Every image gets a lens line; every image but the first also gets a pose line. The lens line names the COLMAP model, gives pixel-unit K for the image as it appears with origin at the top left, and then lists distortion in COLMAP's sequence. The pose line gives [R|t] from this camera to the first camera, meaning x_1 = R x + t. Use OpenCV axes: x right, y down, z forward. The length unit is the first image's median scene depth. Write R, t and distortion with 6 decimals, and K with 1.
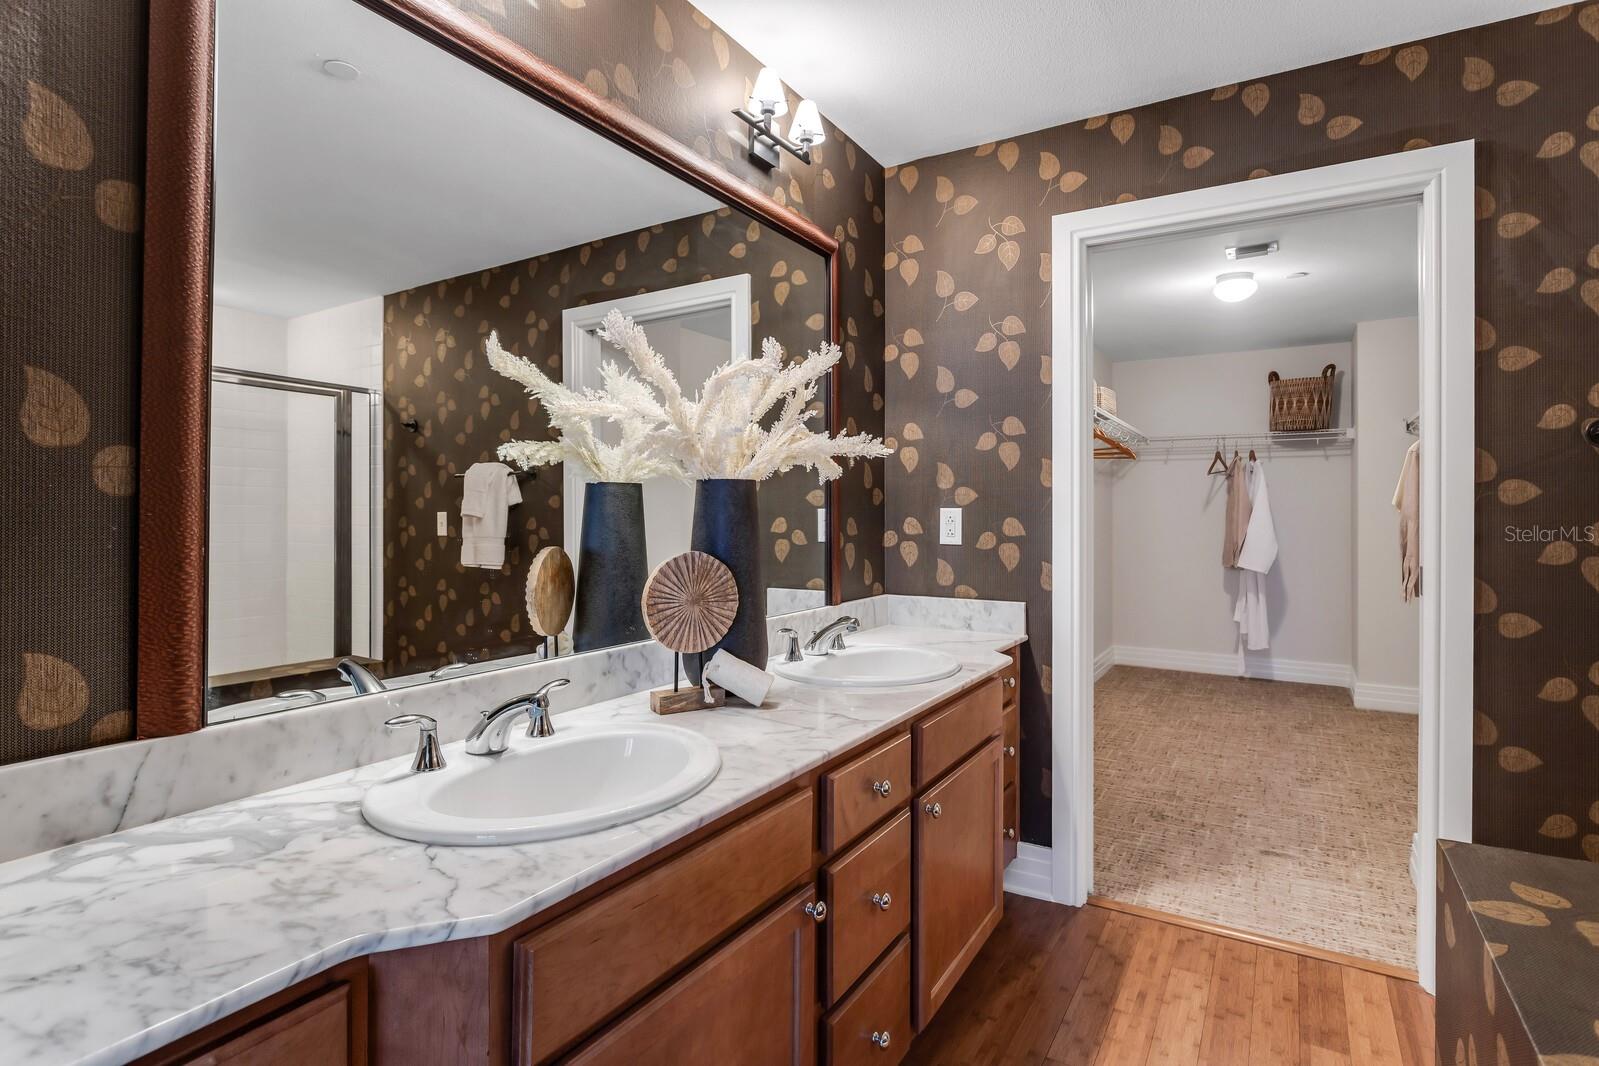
lens RADIAL K [[793.8, 0, 795.9], [0, 793.8, 522.5], [0, 0, 1]] dist [-0.003645, 0.000356]
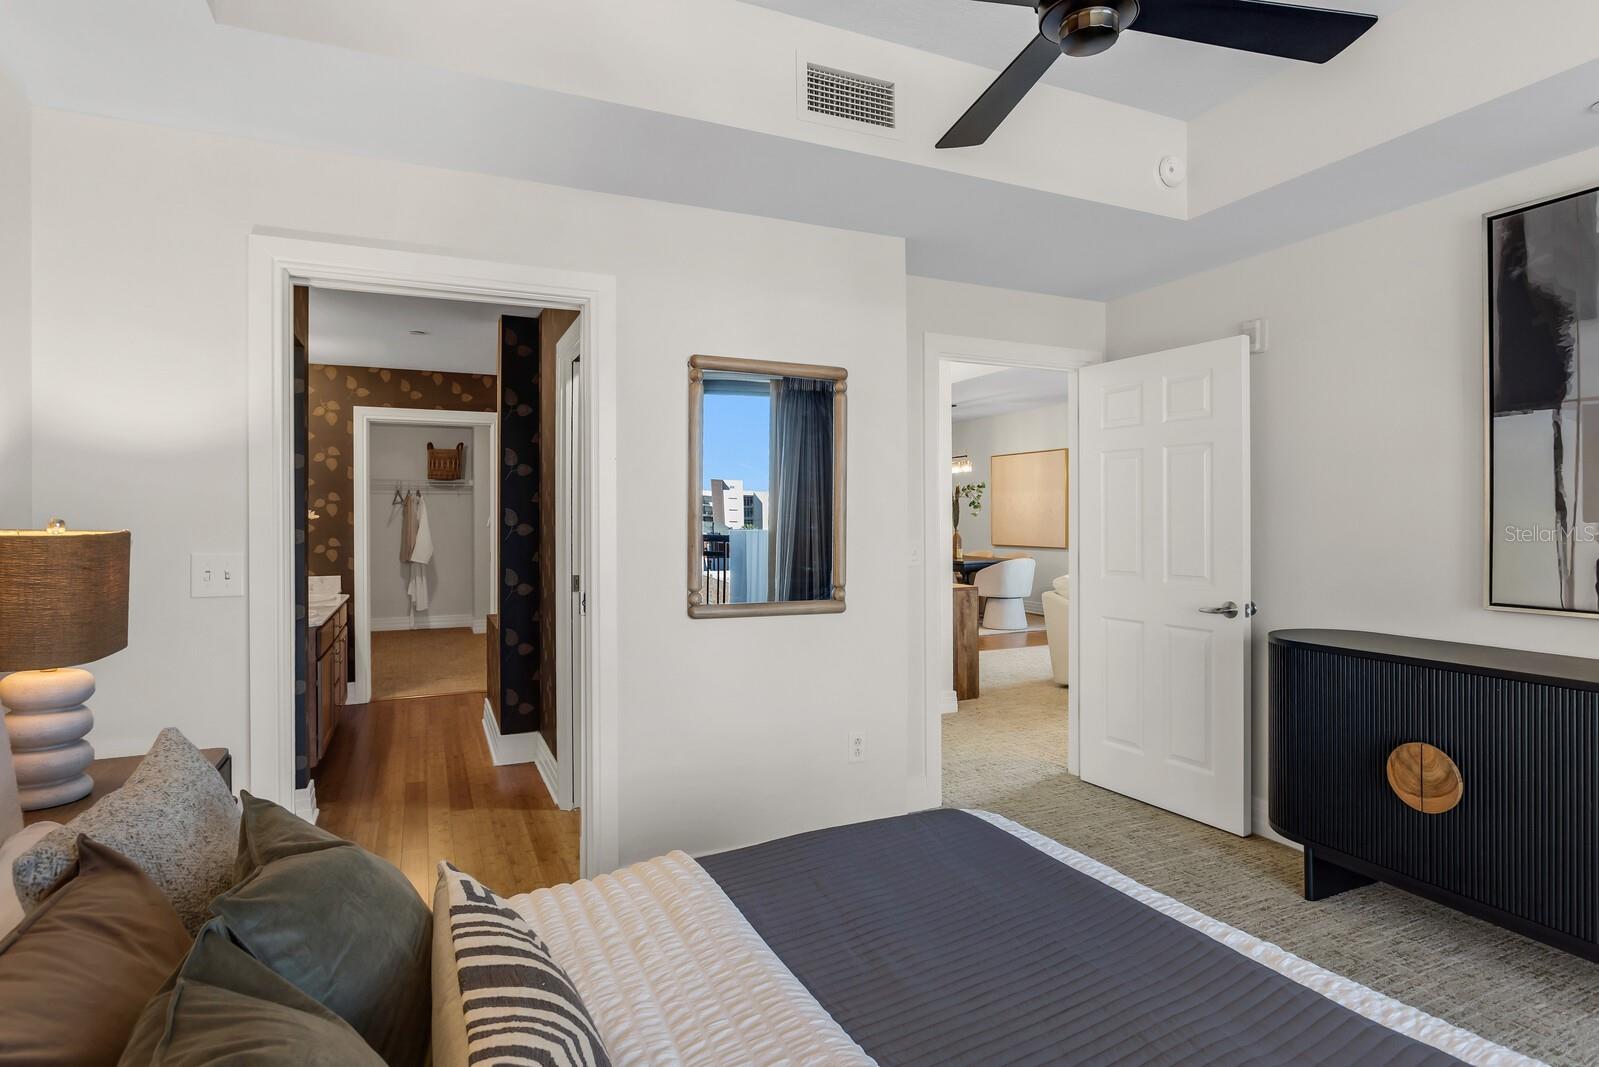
lens RADIAL K [[793.8, 0, 794.4], [0, 793.8, 526.7], [0, 0, 1]] dist [-0.003645, 0.000356]
pose [[0.543880, -0.003128, 0.839157, -0.872760], [0.001262, 0.999995, 0.002910, -0.041909], [-0.839162, -0.000523, 0.543881, -1.262664]]
